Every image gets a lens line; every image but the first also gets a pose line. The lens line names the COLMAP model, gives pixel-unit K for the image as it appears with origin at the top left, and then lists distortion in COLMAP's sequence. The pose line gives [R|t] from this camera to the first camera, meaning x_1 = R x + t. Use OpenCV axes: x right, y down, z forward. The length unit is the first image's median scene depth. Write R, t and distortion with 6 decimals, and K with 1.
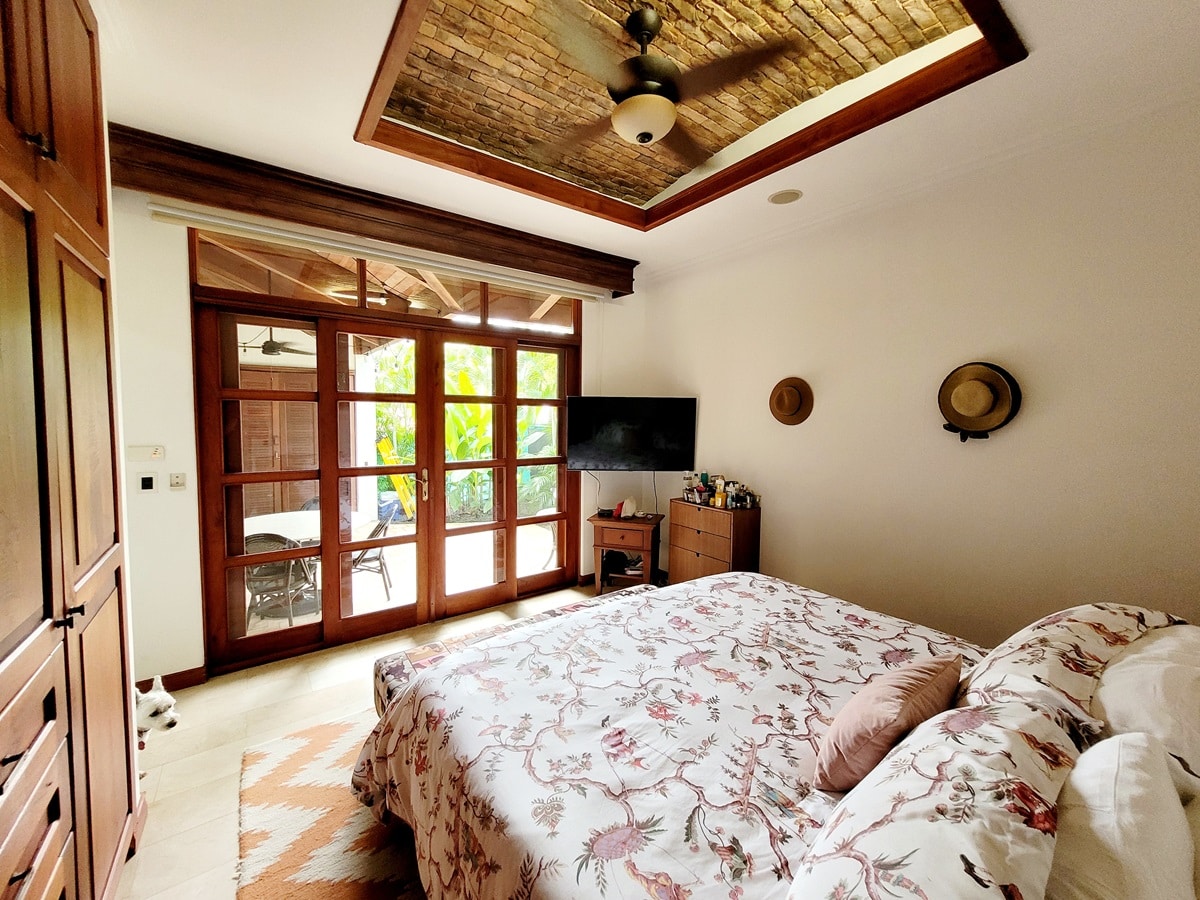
lens RADIAL K [[471.3, 0, 598.6], [0, 471.3, 436.6], [0, 0, 1]] dist [0.002418, 0.000057]
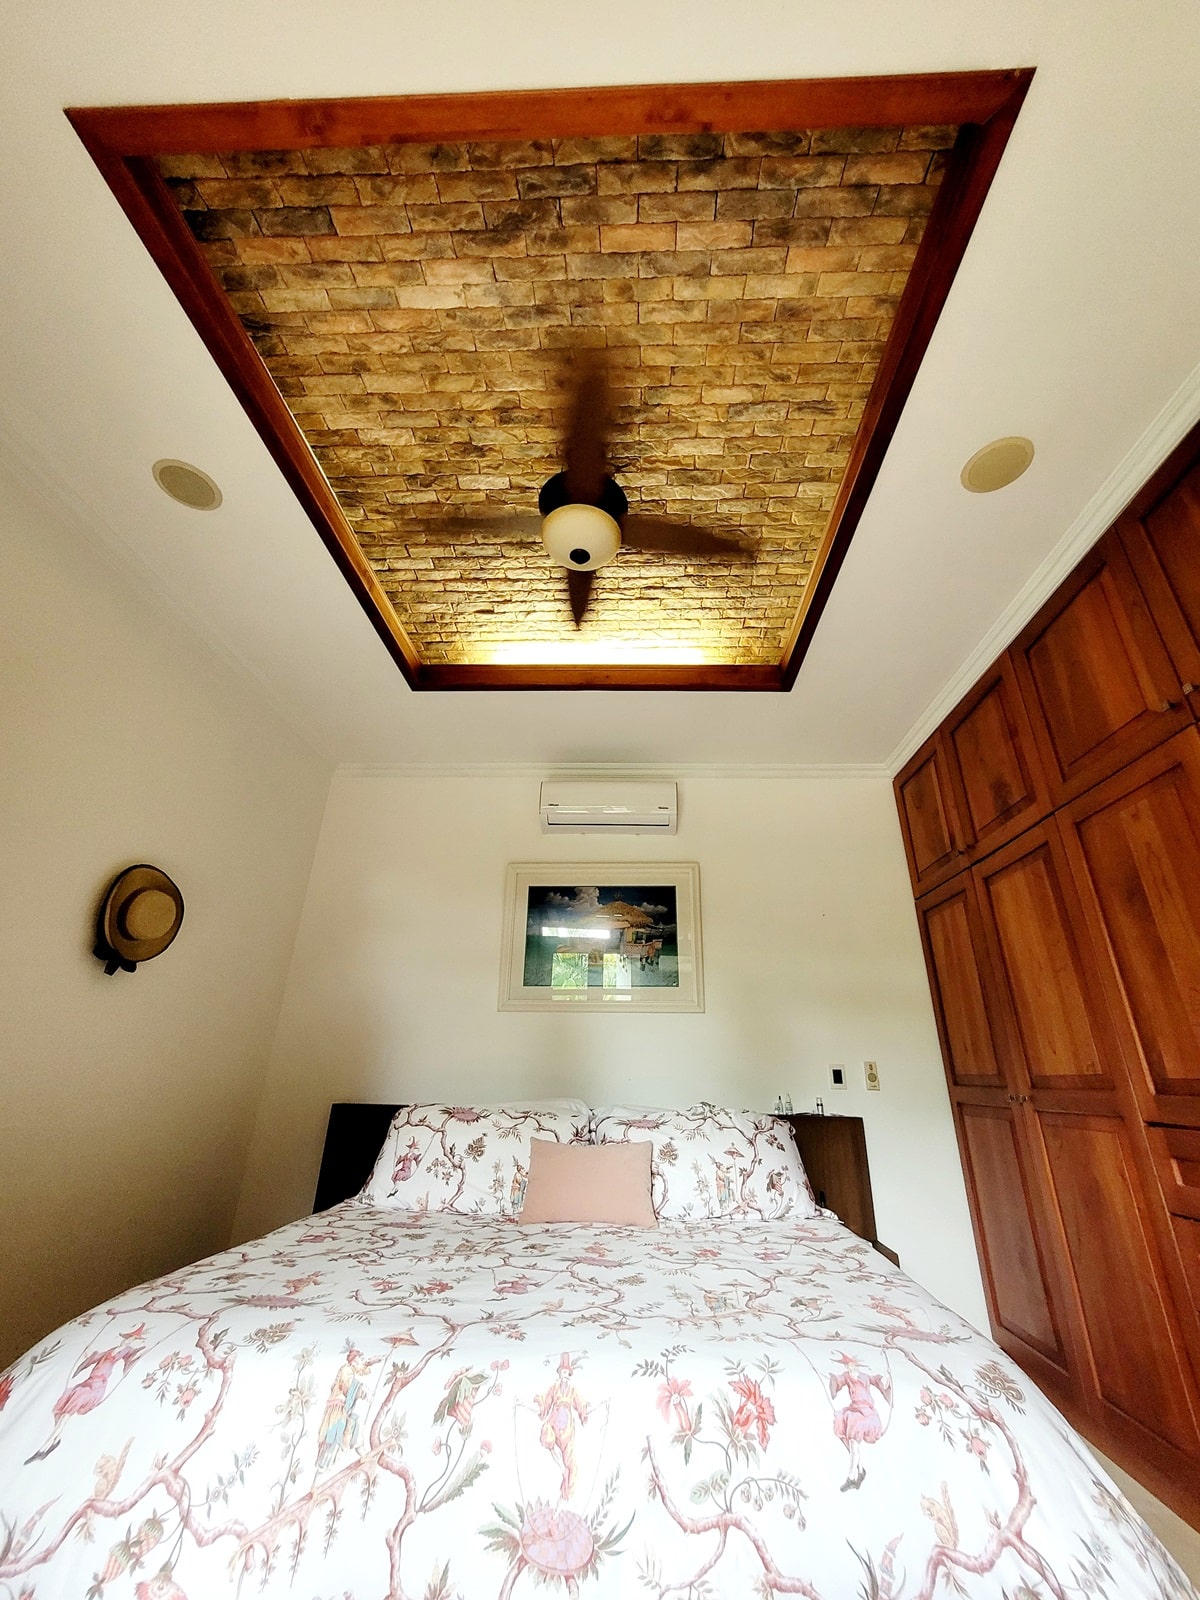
lens RADIAL K [[628.5, 0, 613.3], [0, 628.5, 796.4], [0, 0, 1]] dist [-0.000021, -0.000250]
pose [[-0.782139, 0.228209, 0.579810, -0.442739], [0.003805, 0.932250, -0.361794, 0.121977], [-0.623093, -0.280767, -0.730017, 1.530386]]
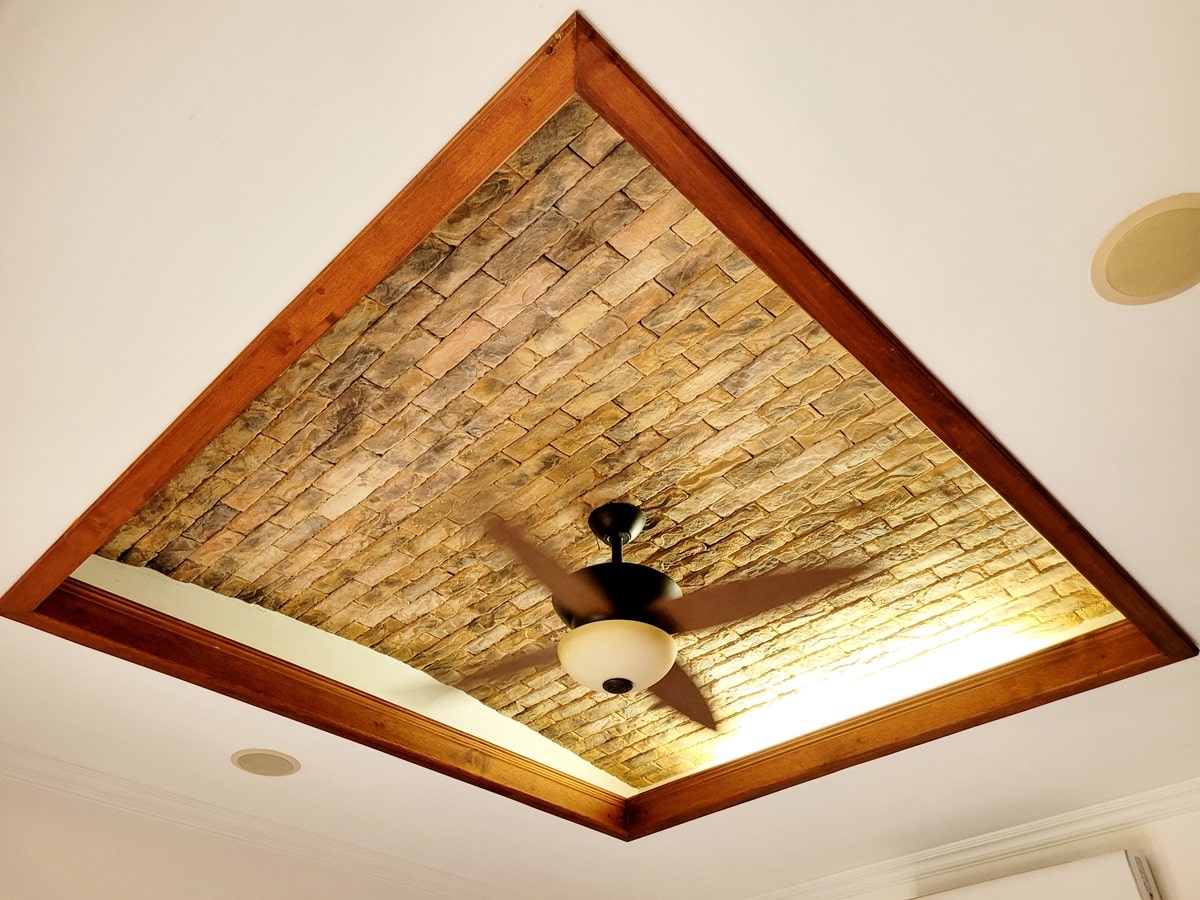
lens RADIAL K [[922.6, 0, 611.6], [0, 922.6, 466.5], [0, 0, 1]] dist [0.047996, -0.045913]
pose [[-0.163829, 0.641701, 0.749252, -0.792439], [0.049539, 0.763908, -0.643421, -0.141726], [-0.985244, -0.068294, -0.156940, 1.117448]]
